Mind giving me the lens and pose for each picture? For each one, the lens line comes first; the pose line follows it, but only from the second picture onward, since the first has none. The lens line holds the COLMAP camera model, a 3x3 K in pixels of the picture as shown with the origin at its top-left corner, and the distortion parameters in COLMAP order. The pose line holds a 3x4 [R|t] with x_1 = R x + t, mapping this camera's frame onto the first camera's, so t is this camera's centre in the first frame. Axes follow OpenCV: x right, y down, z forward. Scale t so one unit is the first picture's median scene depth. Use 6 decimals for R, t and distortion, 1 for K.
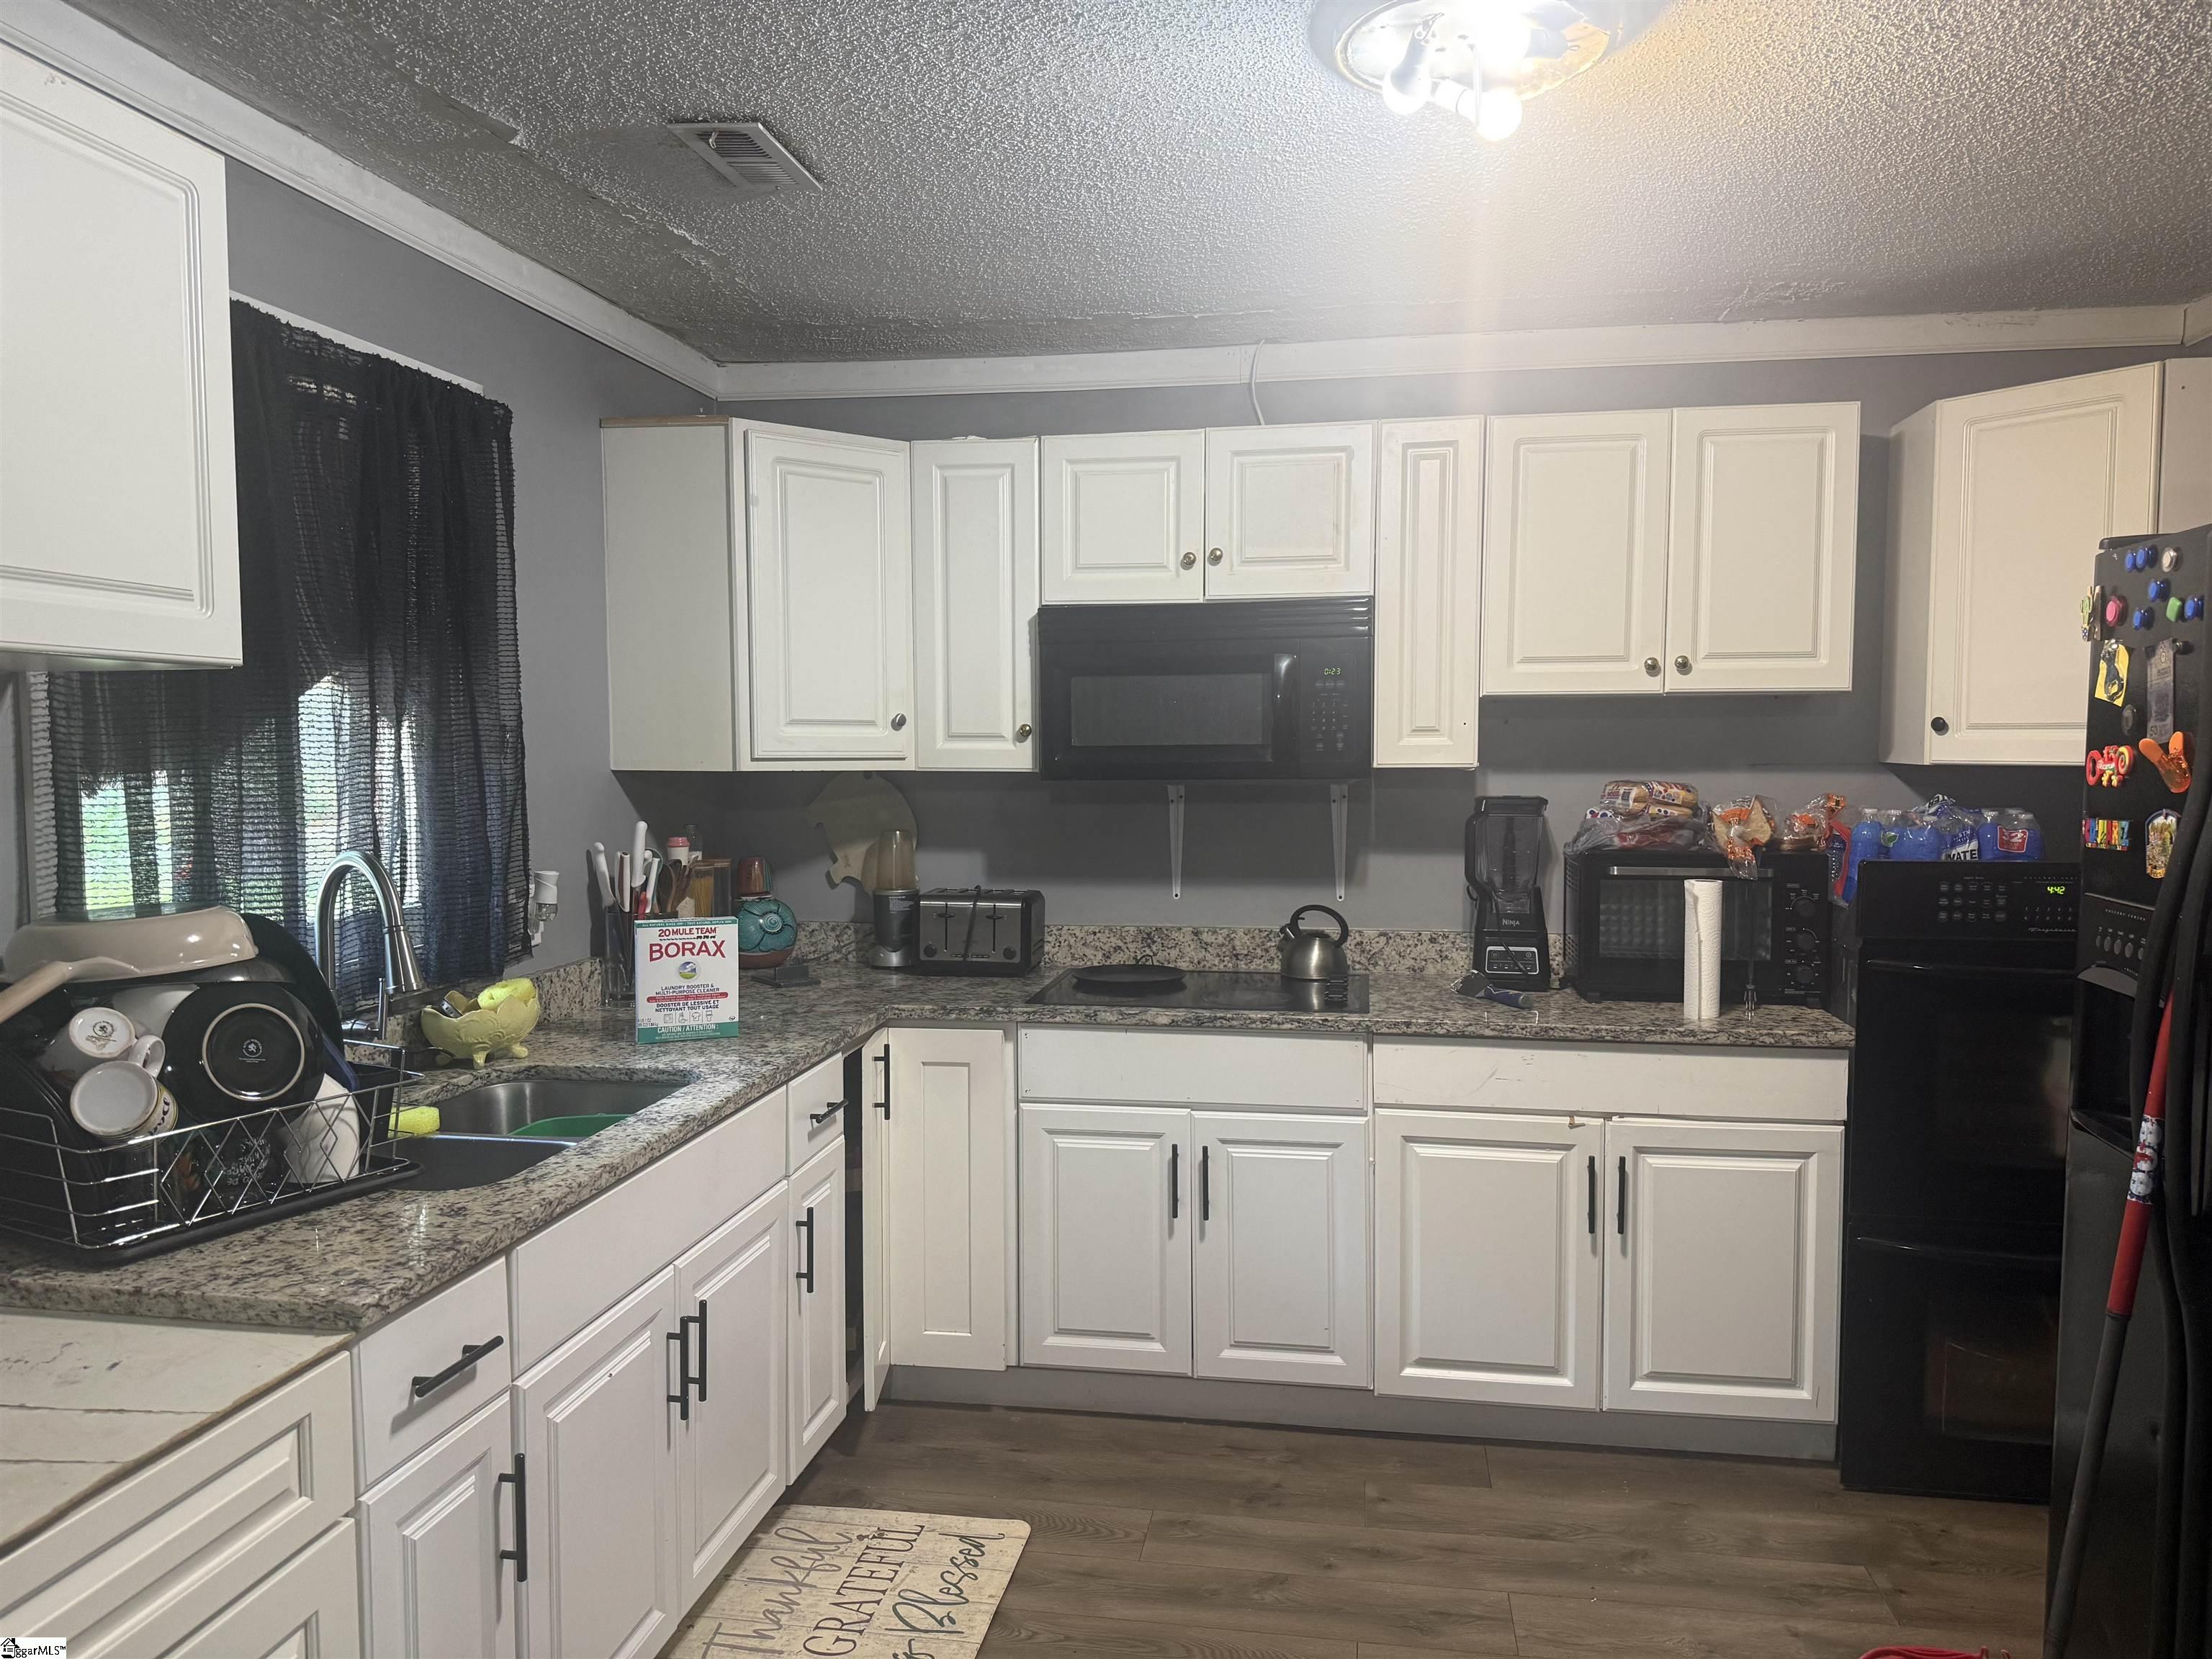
lens RADIAL K [[1567.0, 0, 1094.6], [0, 1567.0, 828.7], [0, 0, 1]] dist [0.085176, -0.089460]
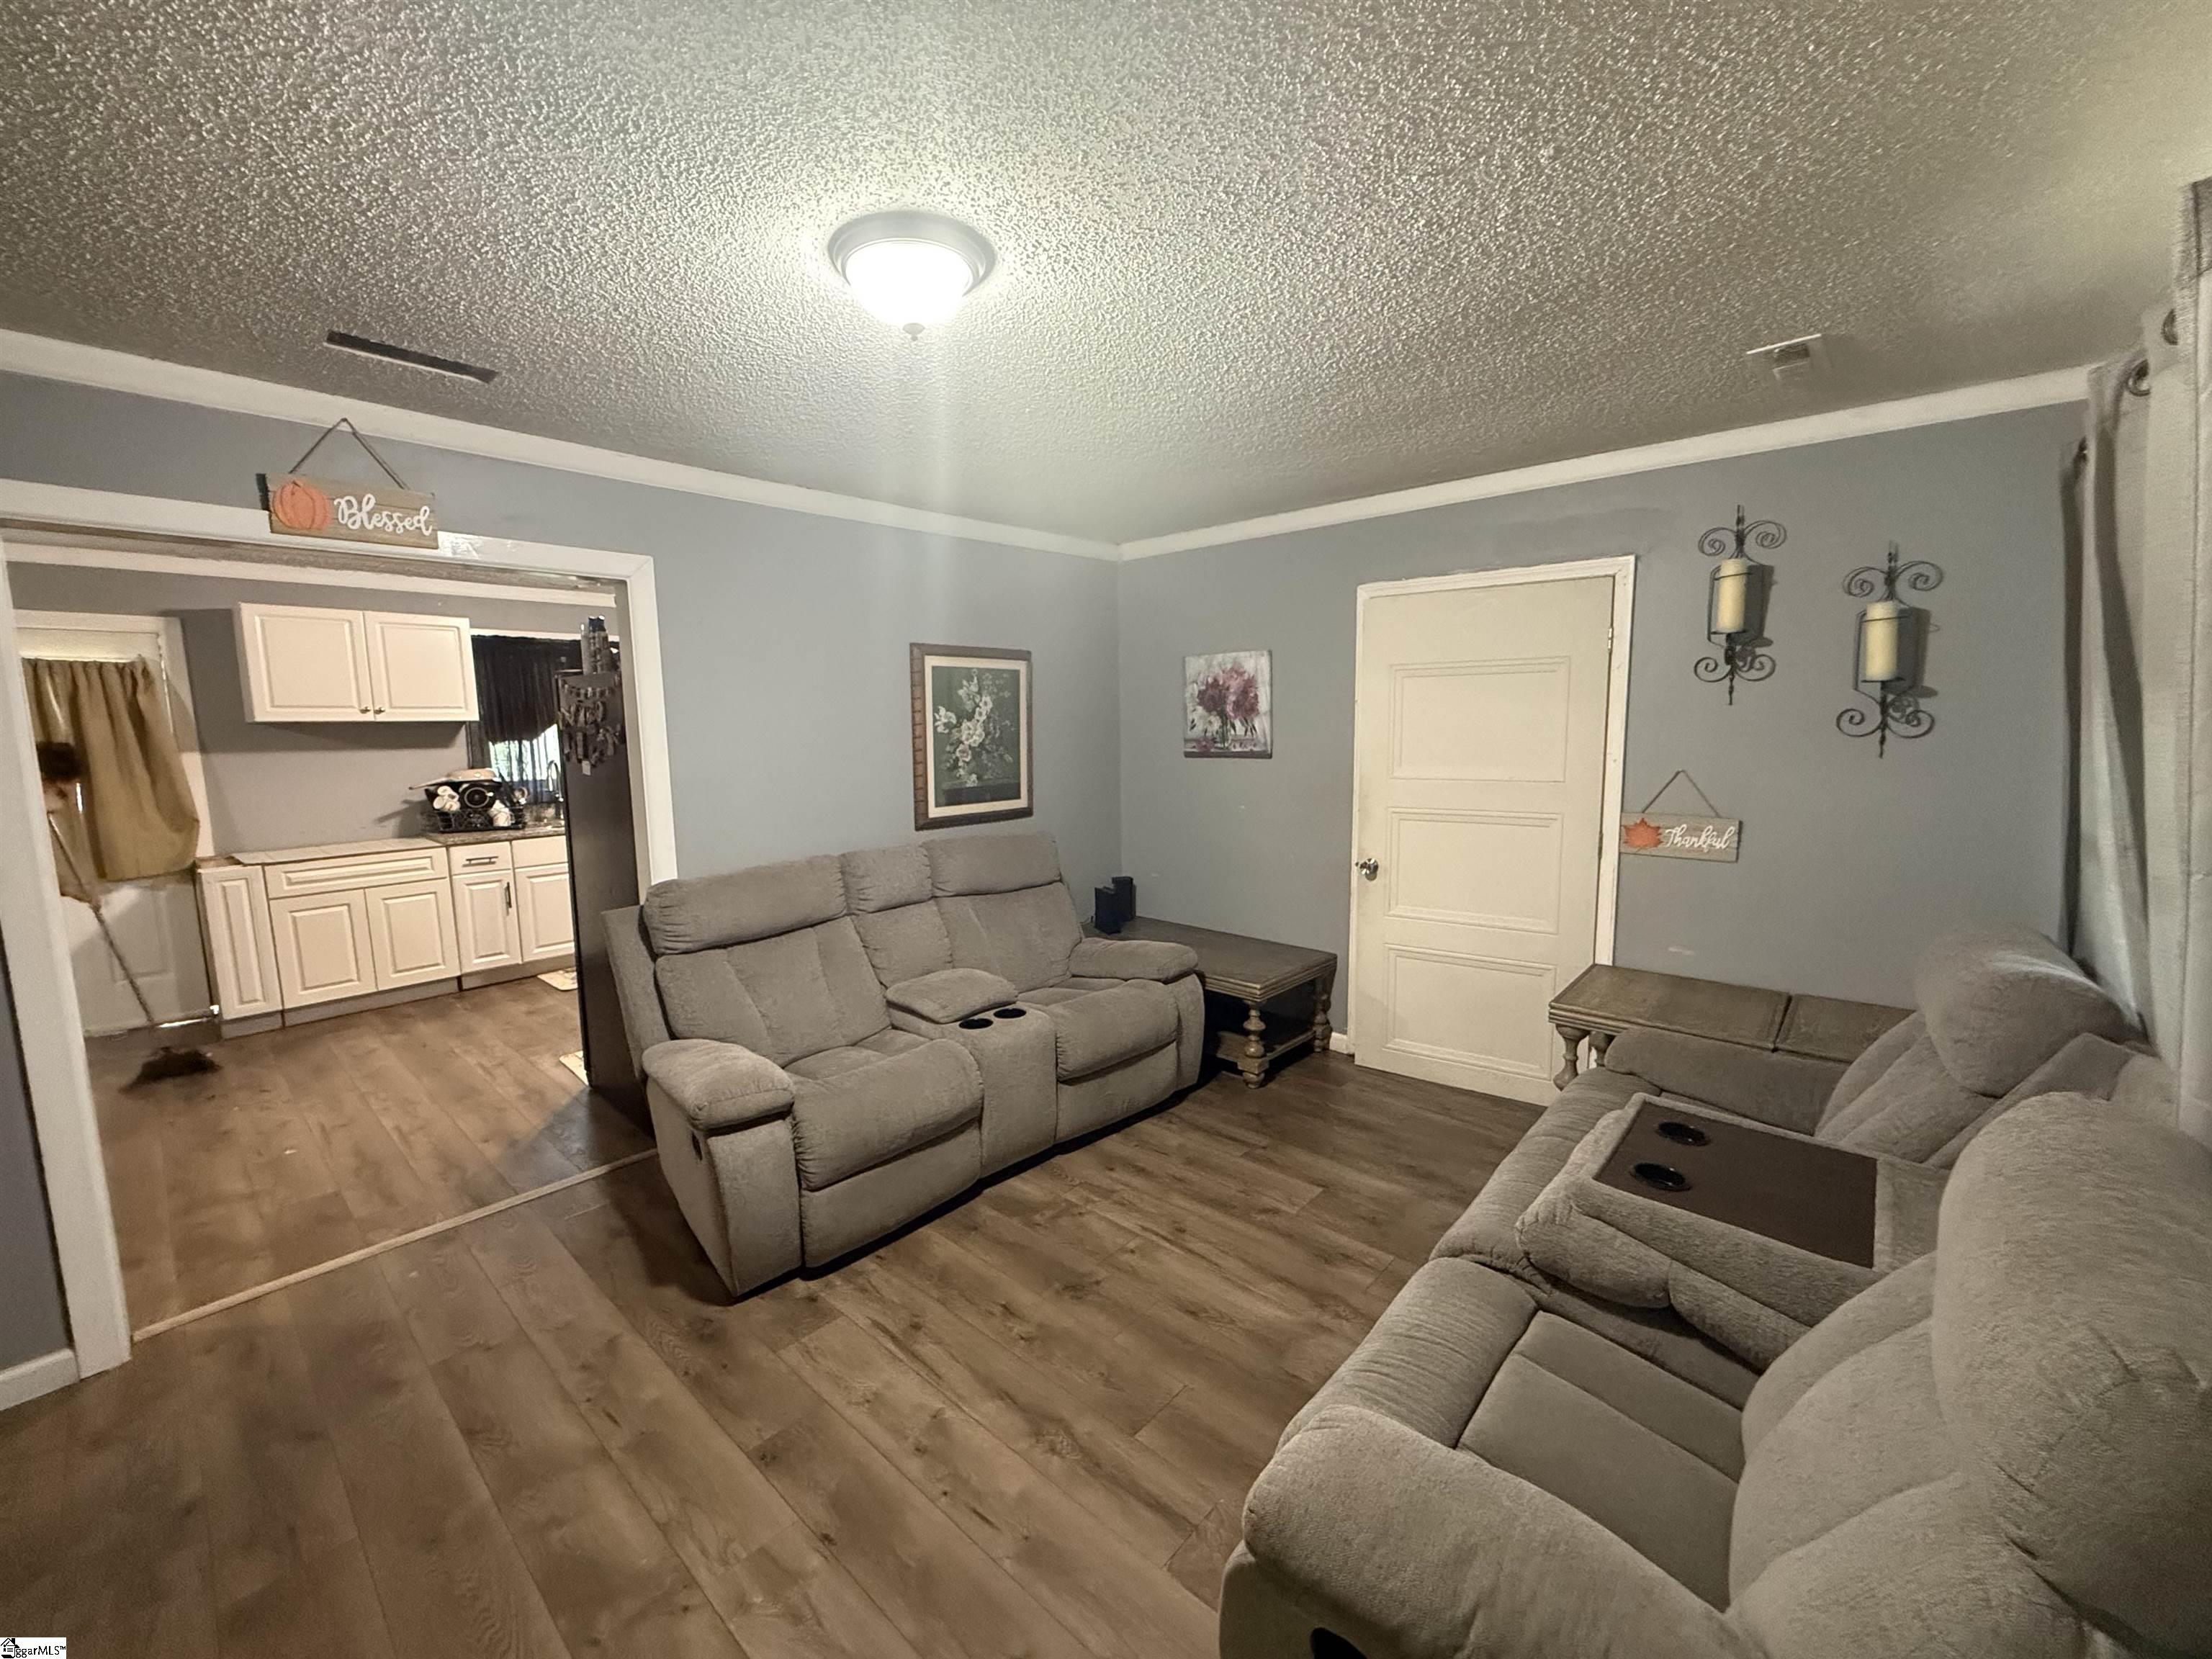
lens RADIAL K [[884.6, 0, 1087.2], [0, 884.6, 818.1], [0, 0, 1]] dist [0.002419, 0.001635]
pose [[0.842556, 0.055255, -0.535767, 1.598488], [-0.020456, 0.997289, 0.070685, -0.020562], [0.538220, -0.048597, 0.841402, -0.198457]]
